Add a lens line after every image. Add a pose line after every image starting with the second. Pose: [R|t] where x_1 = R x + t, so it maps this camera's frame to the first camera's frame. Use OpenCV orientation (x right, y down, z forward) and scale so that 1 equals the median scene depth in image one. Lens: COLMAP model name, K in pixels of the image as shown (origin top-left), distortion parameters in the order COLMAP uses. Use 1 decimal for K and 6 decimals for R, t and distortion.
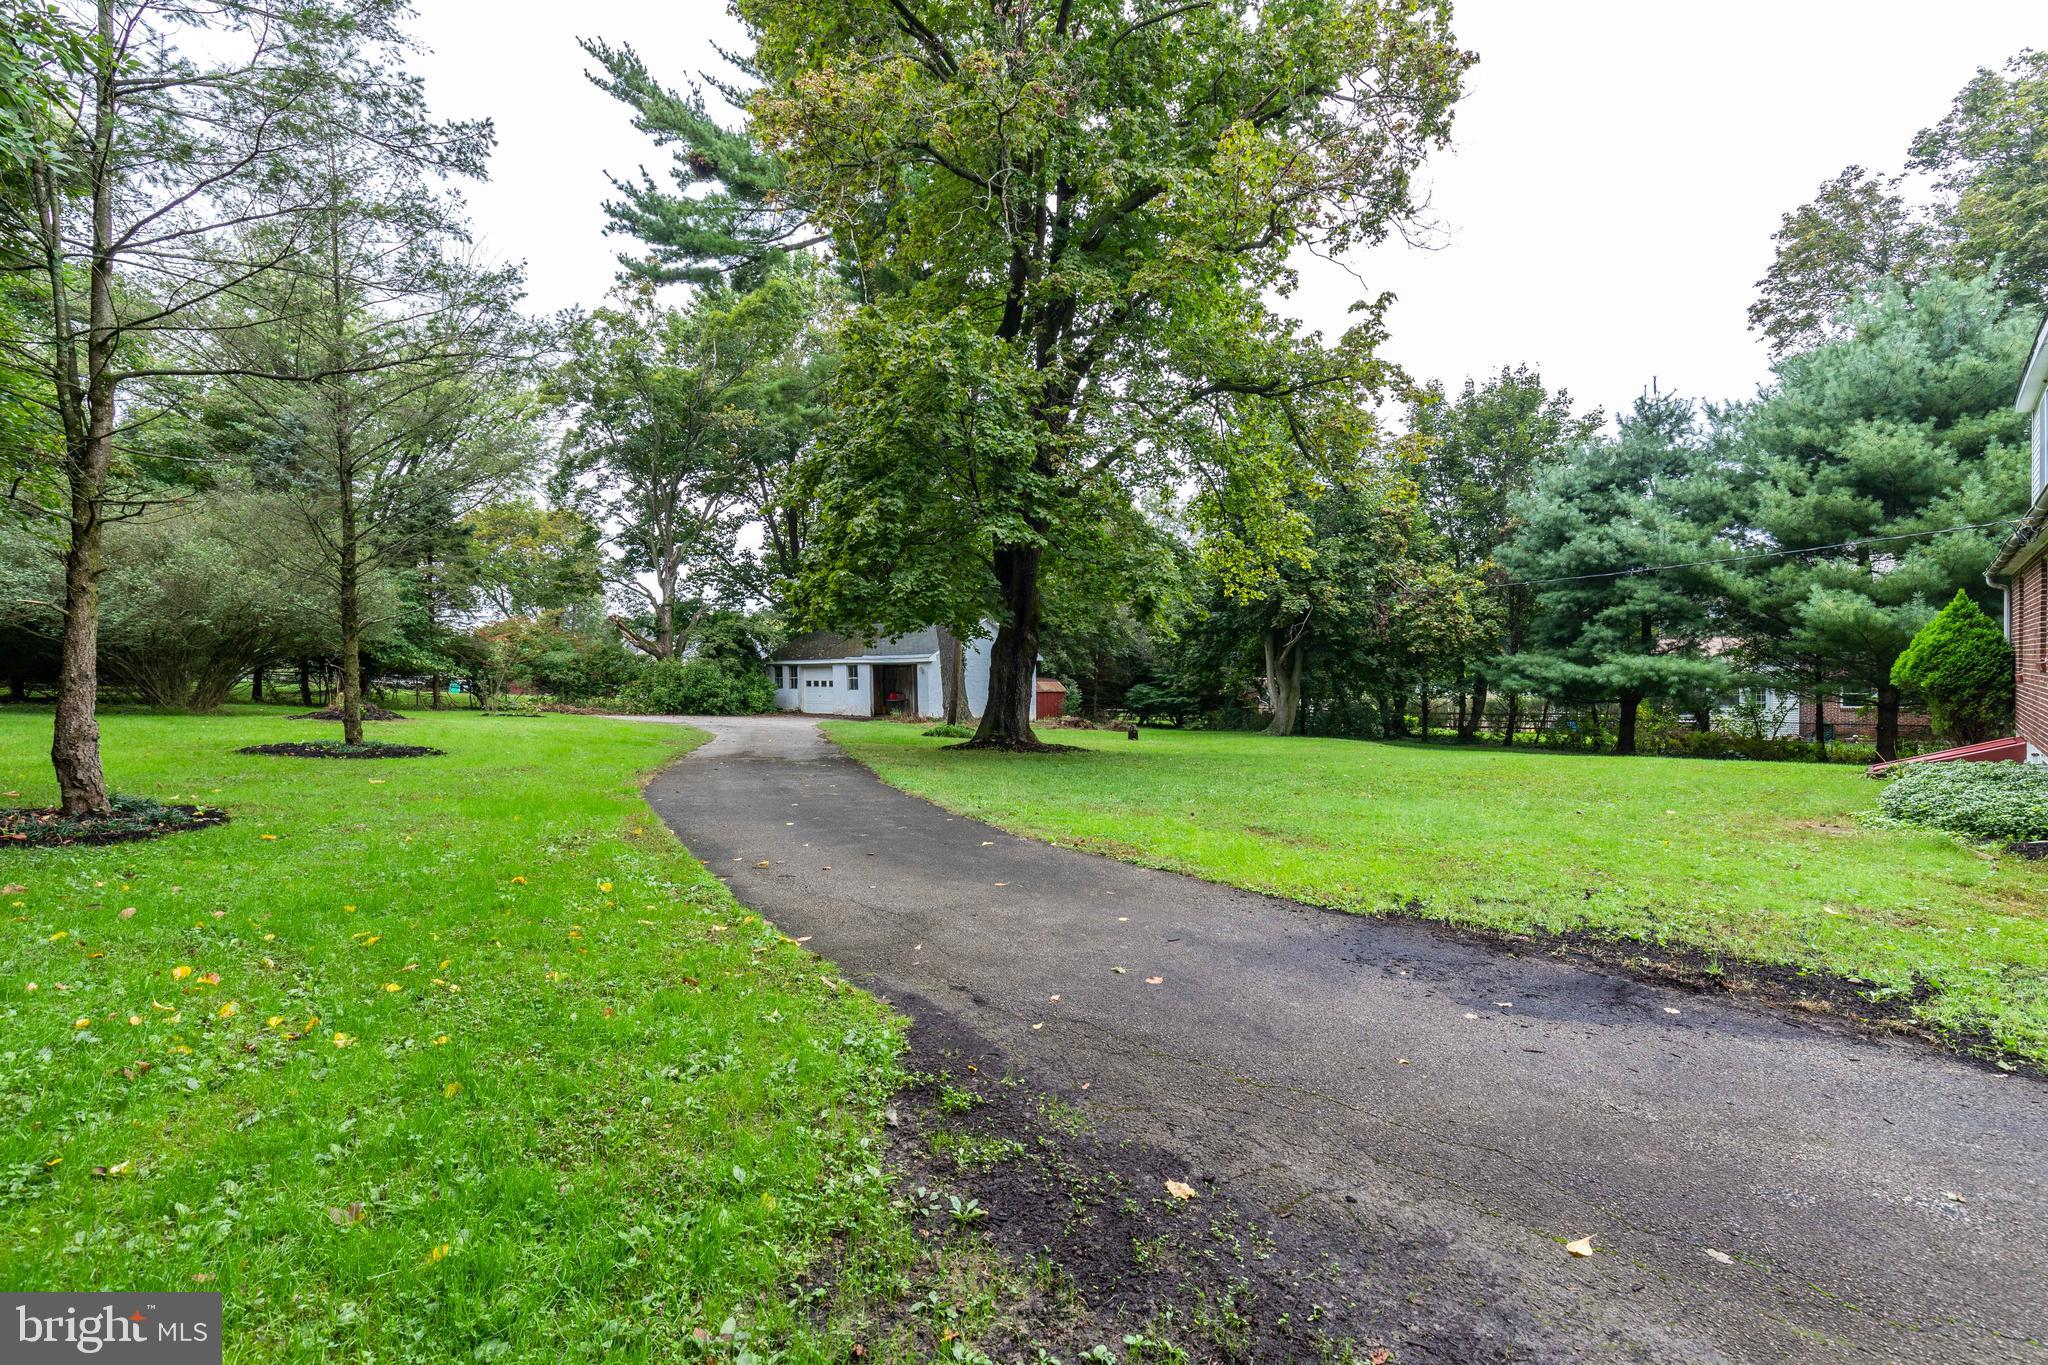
lens RADIAL K [[939.0, 0, 1031.7], [0, 939.0, 688.4], [0, 0, 1]] dist [0.012376, -0.000250]
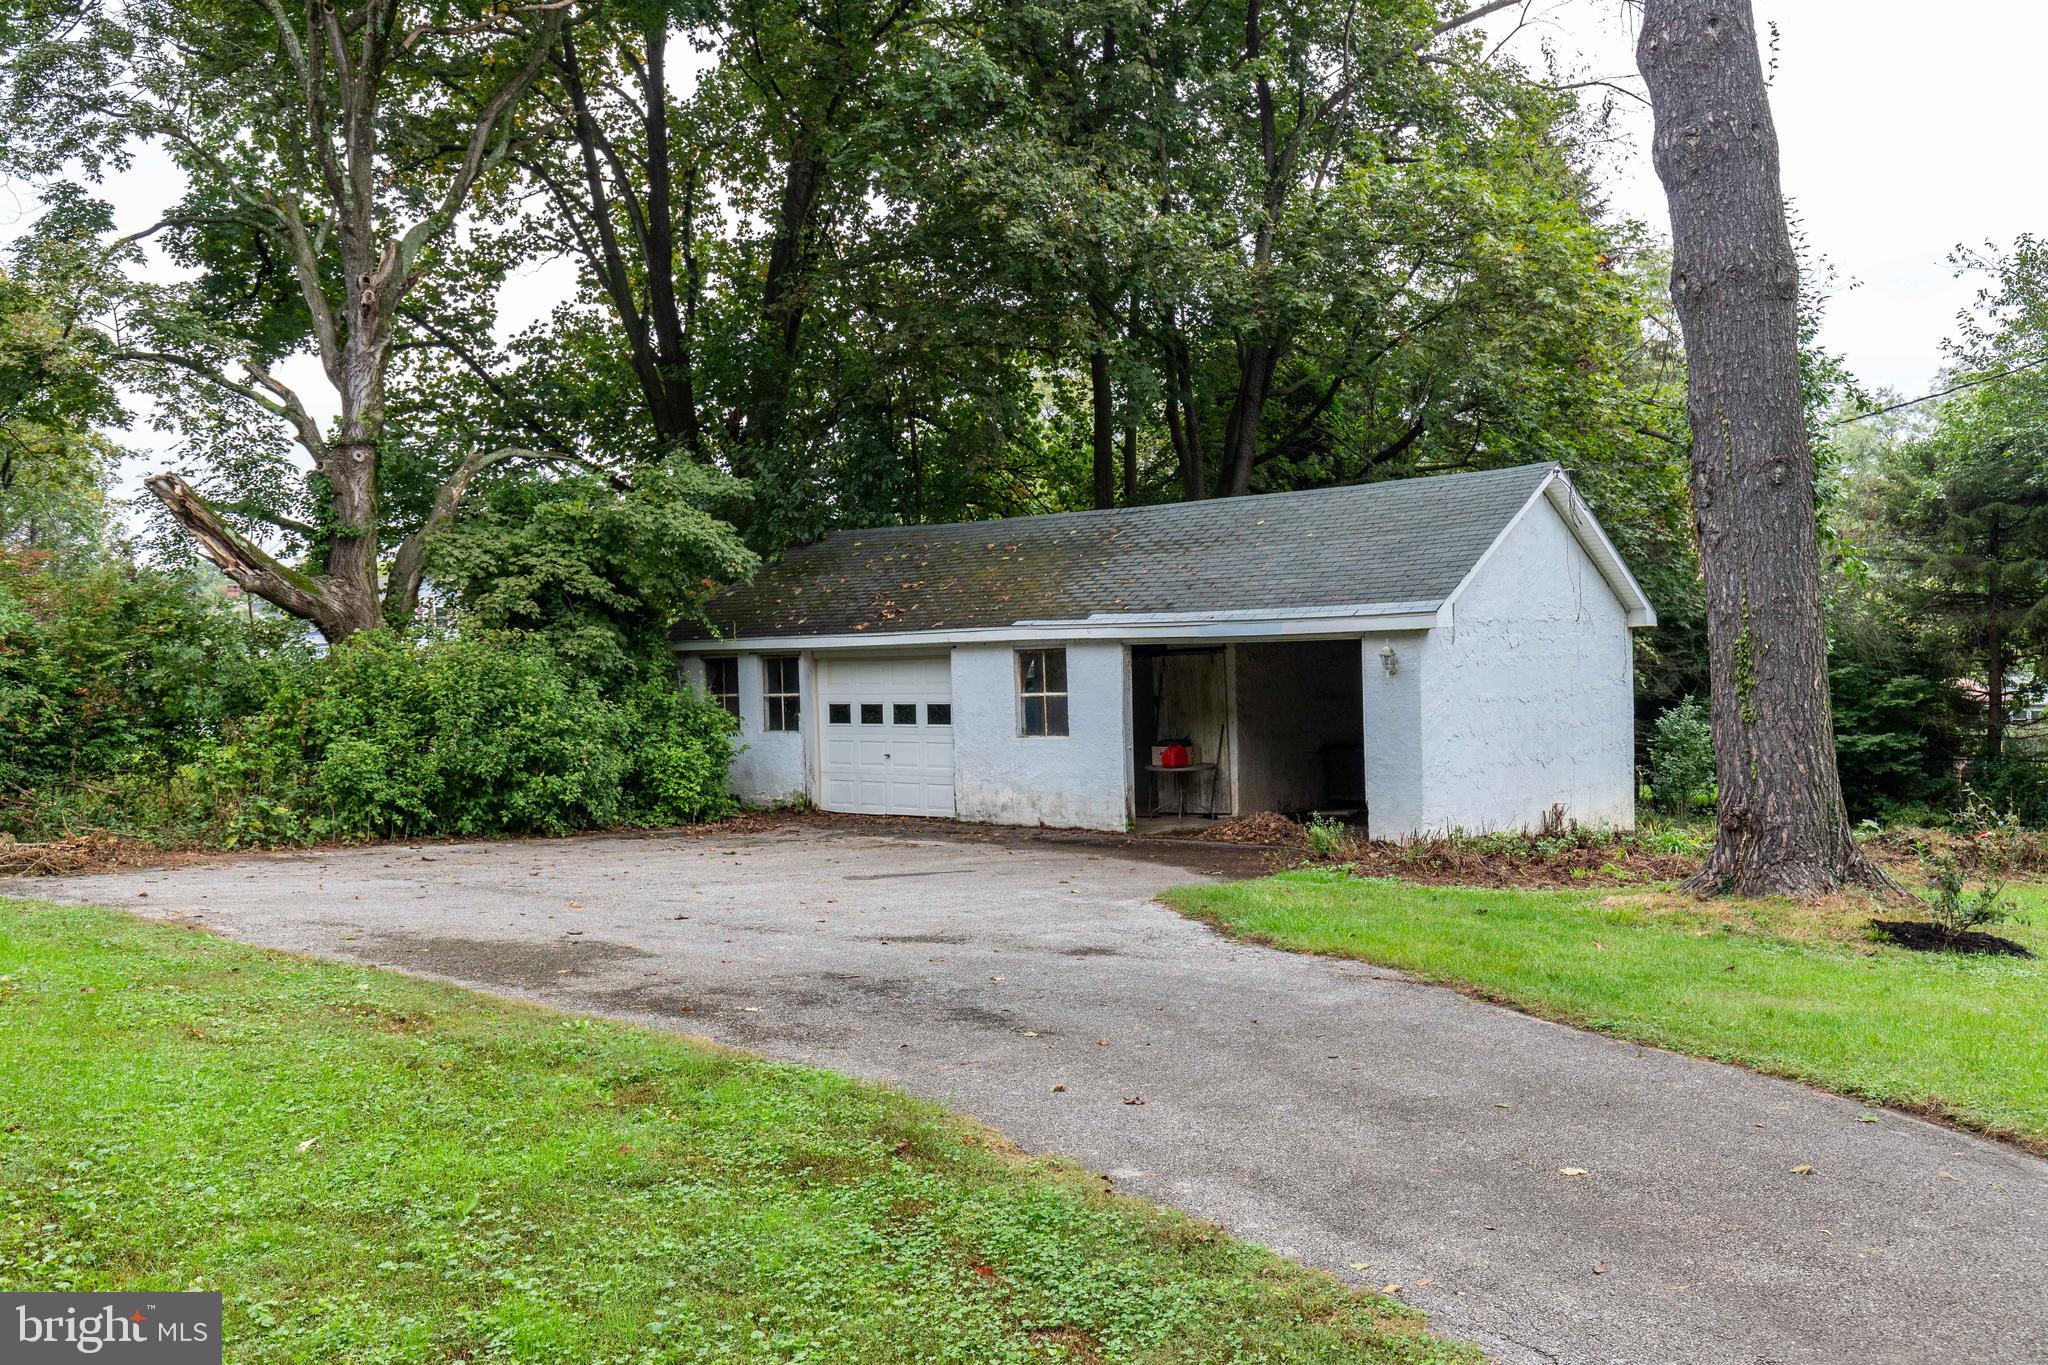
lens RADIAL K [[1724.3, 0, 1024.0], [0, 1724.3, 682.5], [0, 0, 1]] dist [0.009673, 0.006691]
pose [[0.998012, -0.012519, 0.061774, -0.221021], [0.013122, 0.999870, -0.009363, -0.009460], [-0.061649, 0.010155, 0.998046, 0.471530]]
